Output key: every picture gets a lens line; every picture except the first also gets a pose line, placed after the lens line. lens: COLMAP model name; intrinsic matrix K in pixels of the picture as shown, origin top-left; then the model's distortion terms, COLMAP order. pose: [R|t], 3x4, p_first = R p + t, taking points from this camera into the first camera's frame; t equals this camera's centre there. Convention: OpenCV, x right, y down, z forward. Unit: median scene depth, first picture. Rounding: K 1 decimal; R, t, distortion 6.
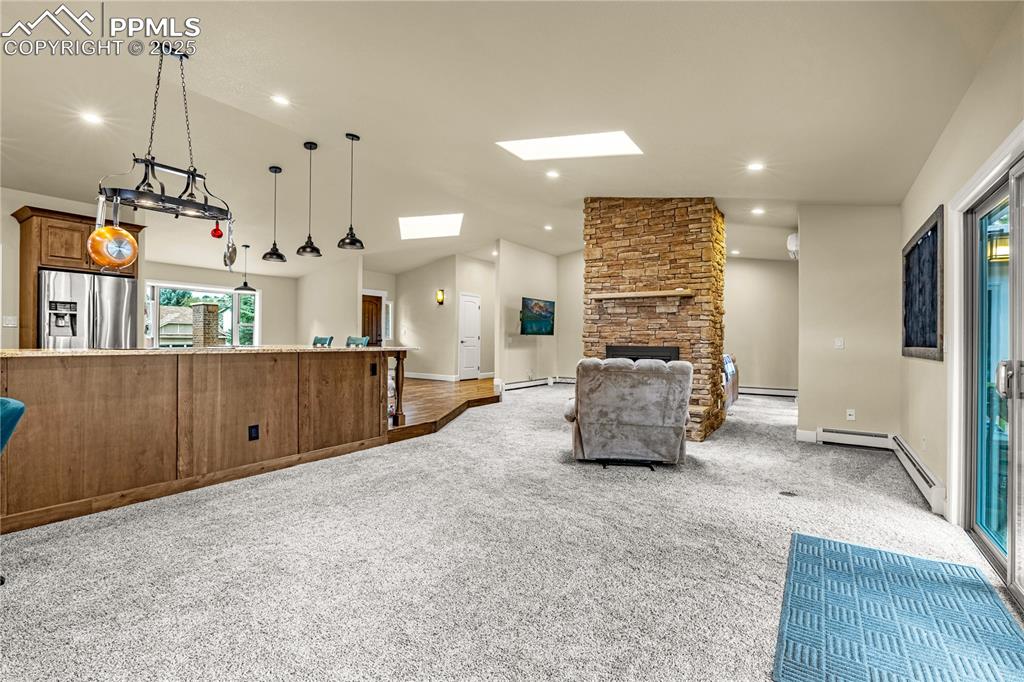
lens RADIAL K [[464.7, 0, 502.0], [0, 464.7, 343.2], [0, 0, 1]] dist [-0.007464, -0.002203]
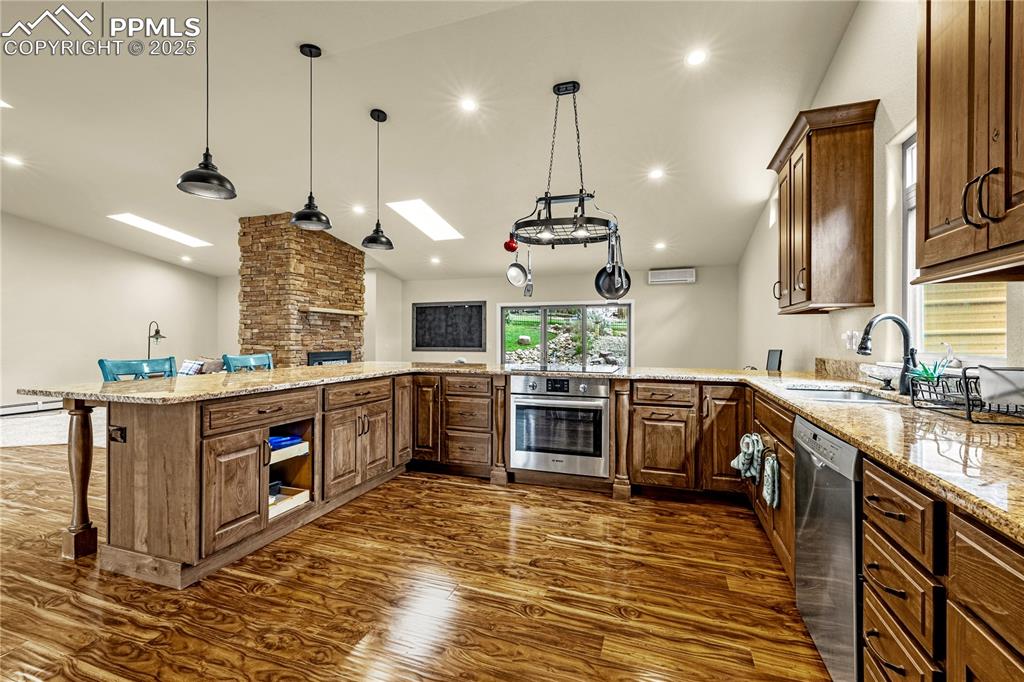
lens RADIAL K [[446.3, 0, 526.2], [0, 446.3, 339.2], [0, 0, 1]] dist [0.006081, -0.000541]
pose [[-0.269852, -0.013881, 0.962802, -0.727746], [-0.005452, 0.999902, 0.012888, -0.033301], [-0.962886, -0.001771, -0.269902, 0.583224]]
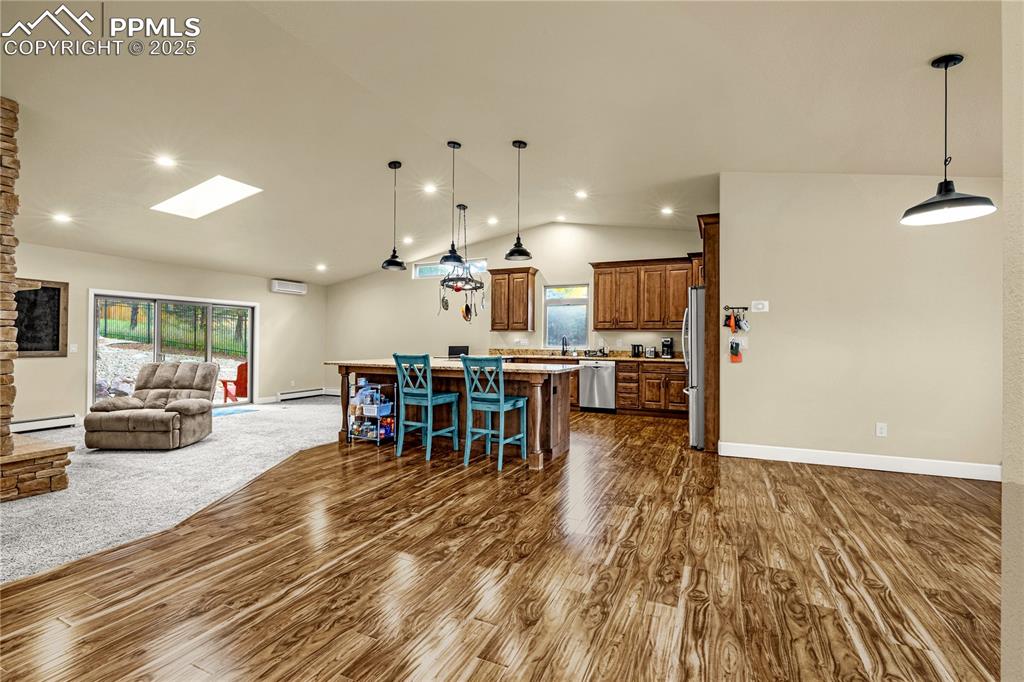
lens RADIAL K [[464.7, 0, 506.3], [0, 464.7, 338.6], [0, 0, 1]] dist [-0.007464, -0.002203]
pose [[-0.982578, -0.022028, -0.184540, -0.260325], [-0.020852, 0.999748, -0.008311, -0.027468], [0.184676, -0.004318, -0.982790, 1.255897]]
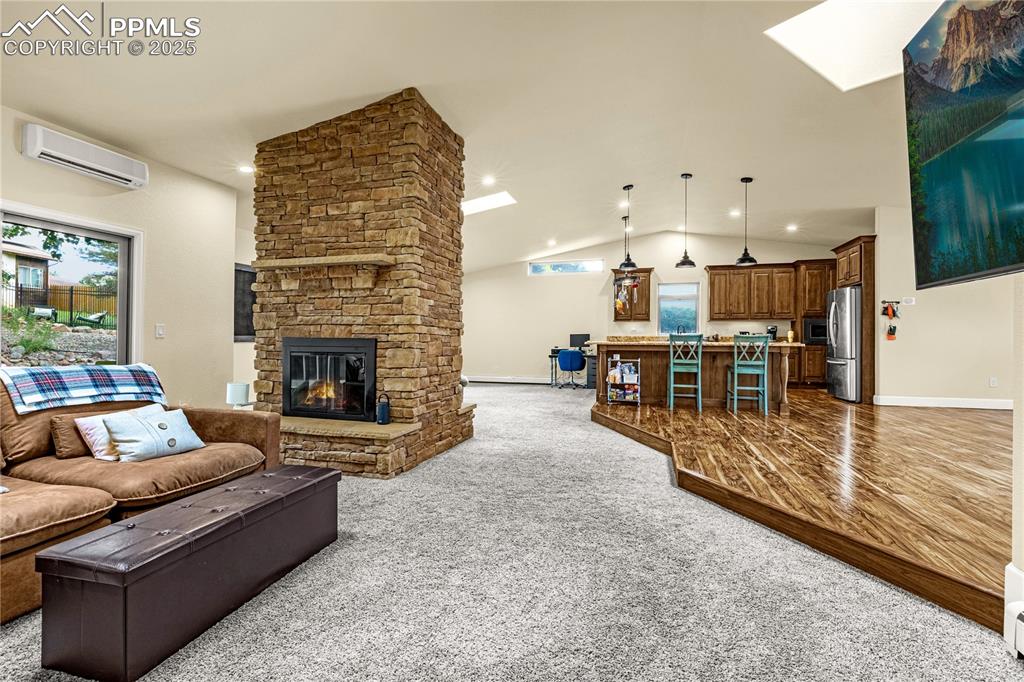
lens RADIAL K [[464.7, 0, 498.9], [0, 464.7, 338.3], [0, 0, 1]] dist [-0.007464, -0.002203]
pose [[-0.951139, -0.018177, -0.308227, 0.243829], [-0.018110, 0.999831, -0.003077, 0.001906], [0.308231, 0.002655, -0.951308, 1.305744]]
